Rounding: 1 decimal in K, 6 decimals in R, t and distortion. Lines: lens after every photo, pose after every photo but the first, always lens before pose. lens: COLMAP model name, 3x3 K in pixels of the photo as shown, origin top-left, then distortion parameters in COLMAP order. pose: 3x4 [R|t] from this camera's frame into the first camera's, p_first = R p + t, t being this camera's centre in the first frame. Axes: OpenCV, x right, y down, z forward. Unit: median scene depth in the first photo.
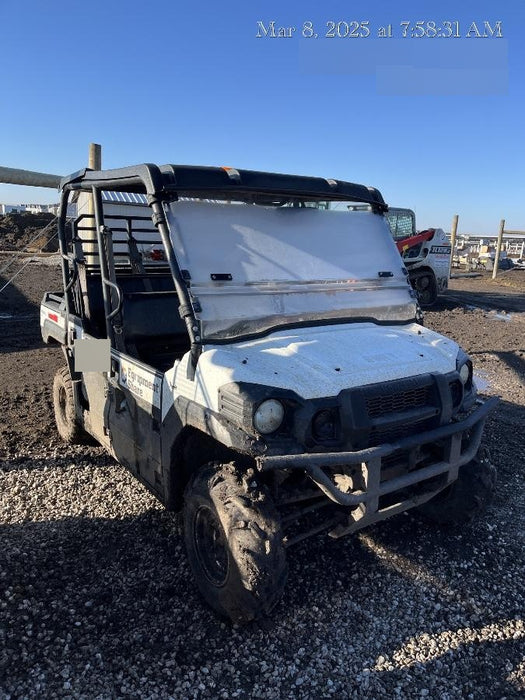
lens RADIAL K [[528.3, 0, 261.5], [0, 528.3, 347.8], [0, 0, 1]] dist [0.057758, -0.057785]
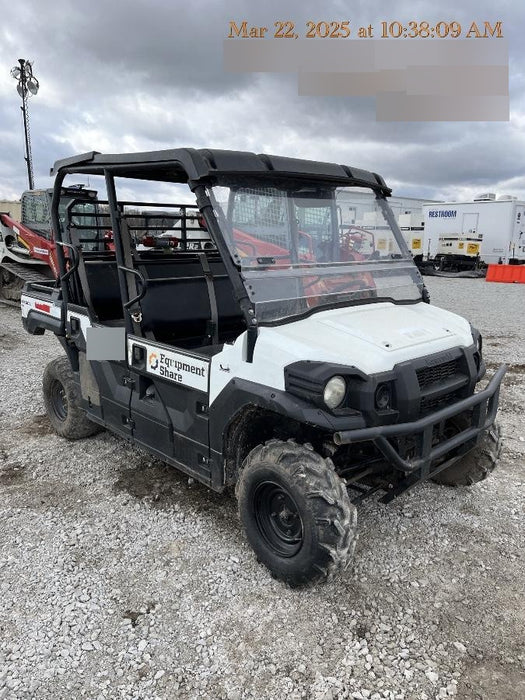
lens RADIAL K [[528.3, 0, 262.8], [0, 528.3, 355.3], [0, 0, 1]] dist [0.057758, -0.057785]
pose [[0.990434, -0.042546, 0.131261, -0.190278], [0.037031, 0.998337, 0.044173, 0.002772], [-0.132922, -0.038890, 0.990363, -0.021740]]
